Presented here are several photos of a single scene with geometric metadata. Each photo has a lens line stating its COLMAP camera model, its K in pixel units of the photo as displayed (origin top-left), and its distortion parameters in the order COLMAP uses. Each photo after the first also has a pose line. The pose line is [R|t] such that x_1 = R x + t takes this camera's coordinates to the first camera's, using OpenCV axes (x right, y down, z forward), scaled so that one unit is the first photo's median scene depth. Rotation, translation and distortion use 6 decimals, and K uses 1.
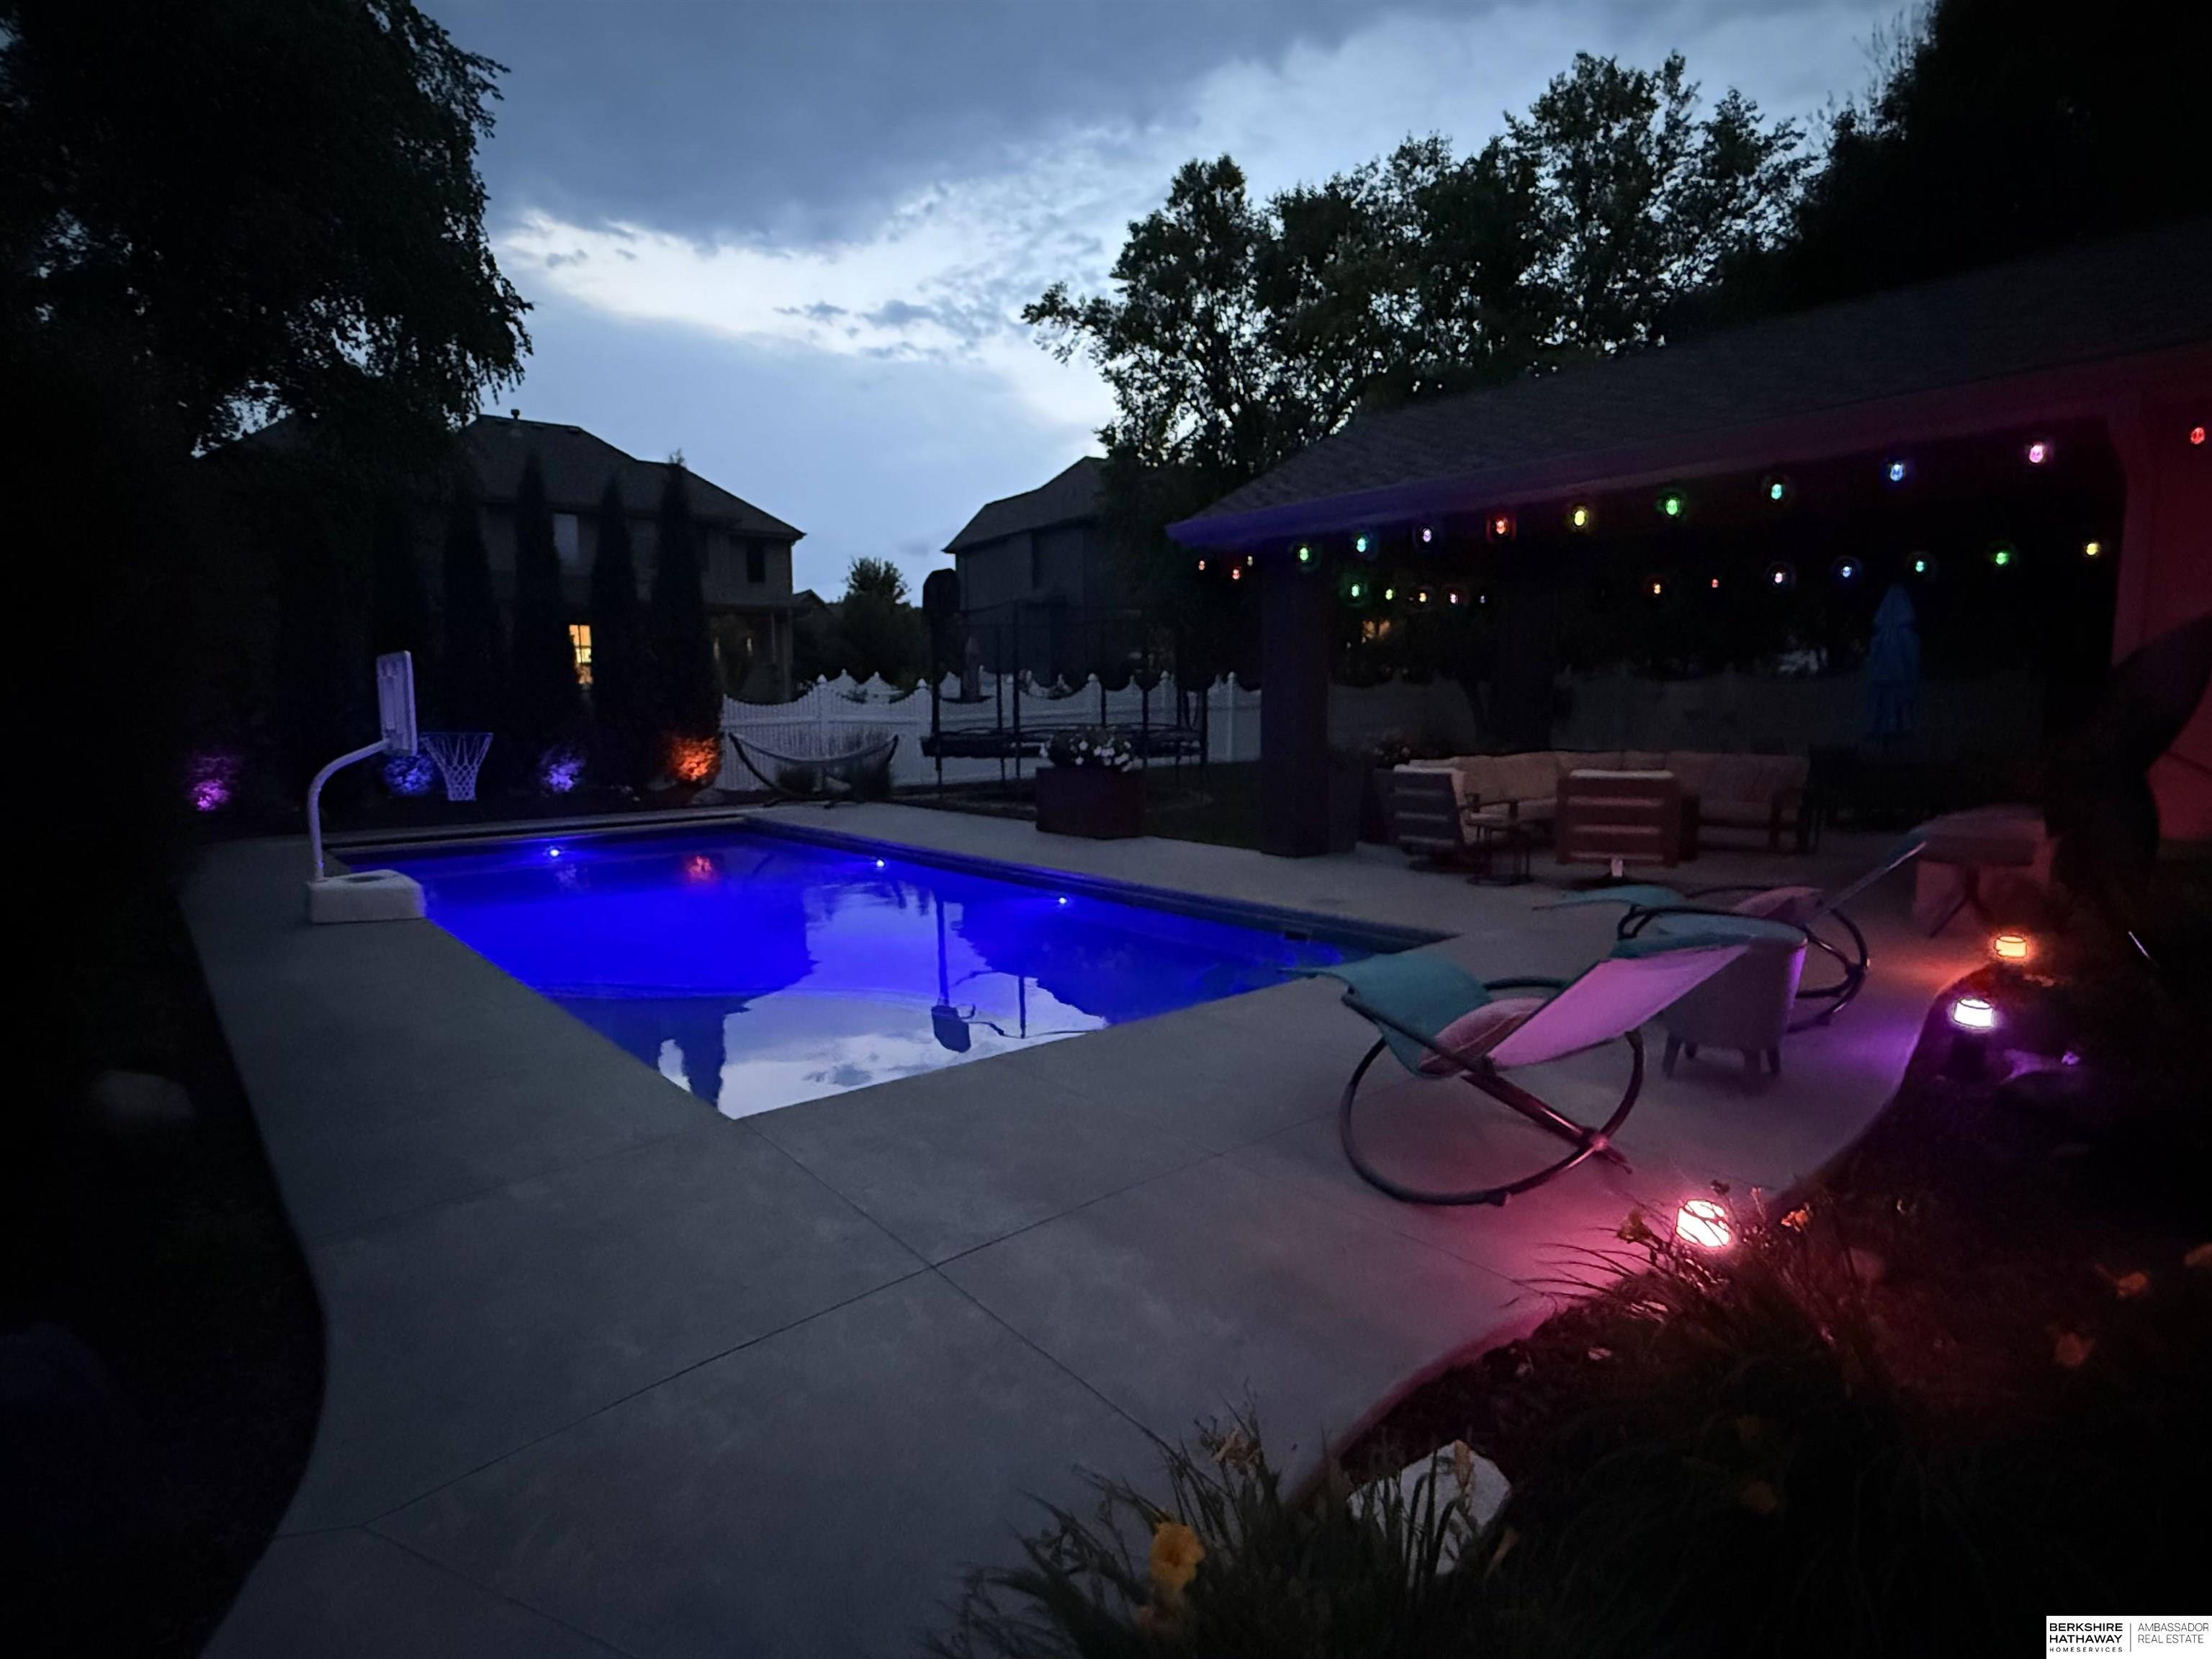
lens RADIAL K [[1287.5, 0, 1123.9], [0, 1287.5, 819.8], [0, 0, 1]] dist [-0.004475, -0.003906]
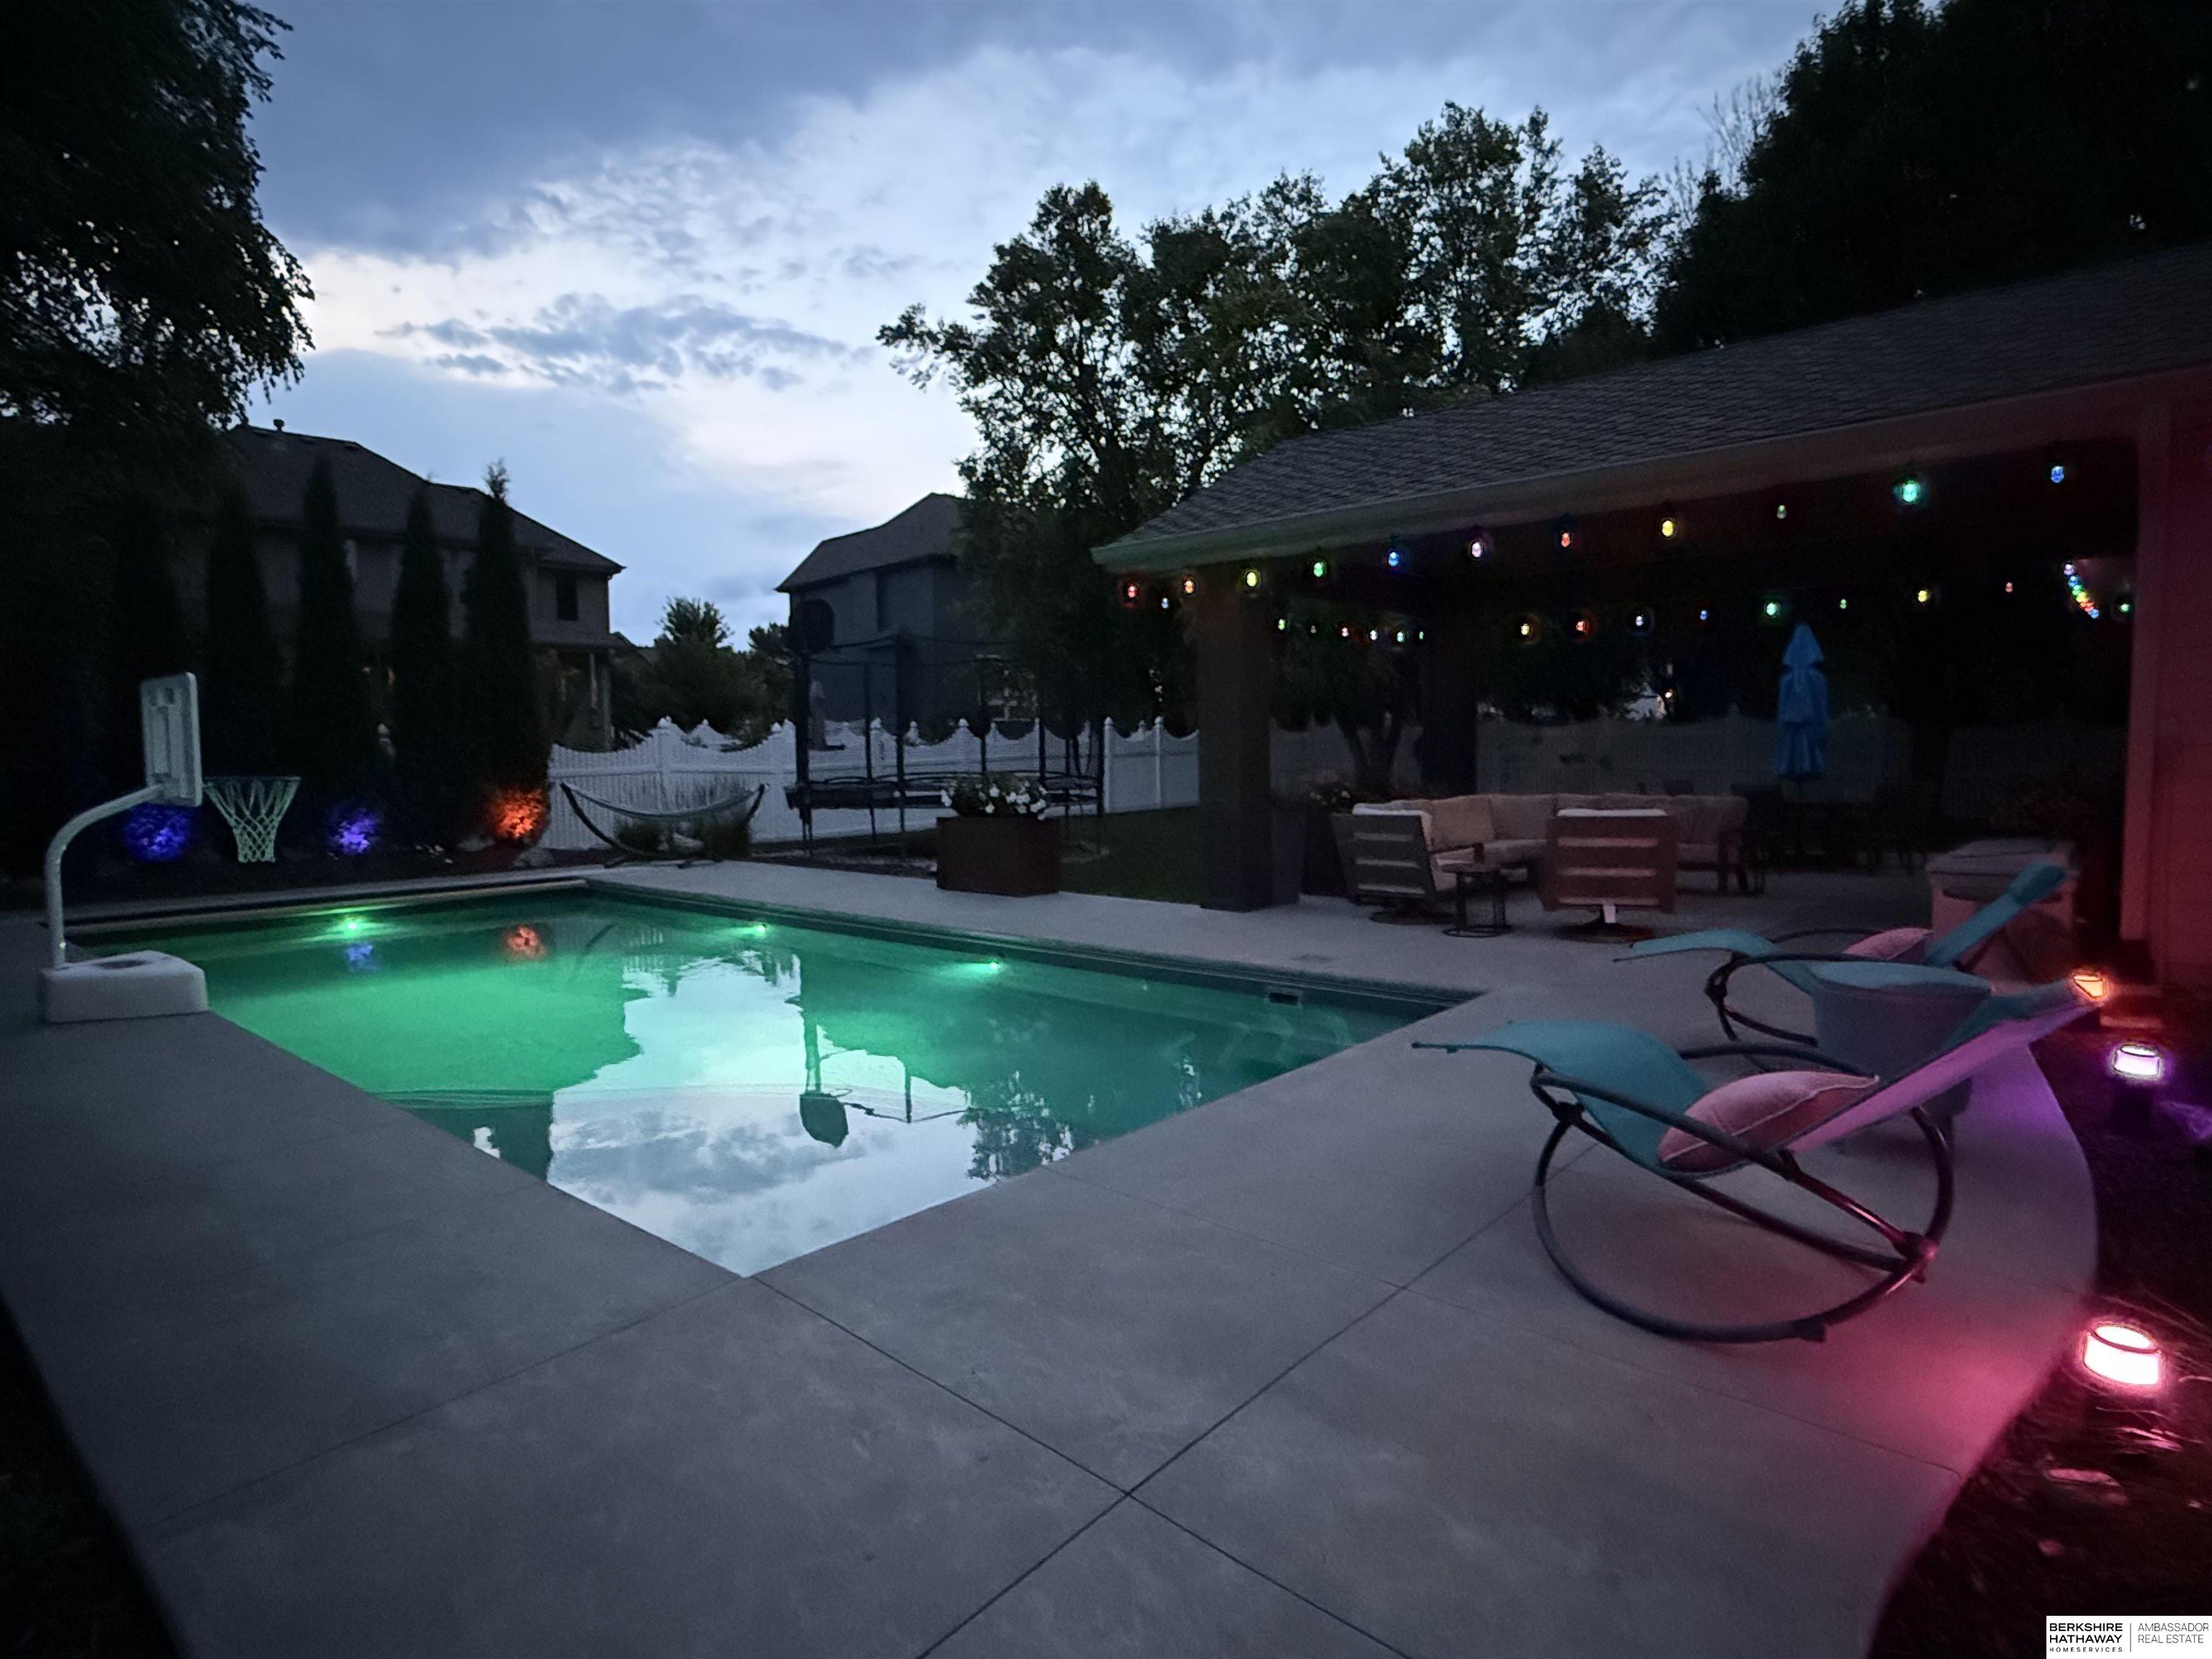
lens RADIAL K [[1287.5, 0, 1103.8], [0, 1287.5, 816.1], [0, 0, 1]] dist [-0.004475, -0.003906]
pose [[0.987438, -0.010958, 0.157627, -0.080331], [0.018753, 0.998669, -0.048051, 0.003190], [-0.156891, 0.050403, 0.986329, 0.086181]]
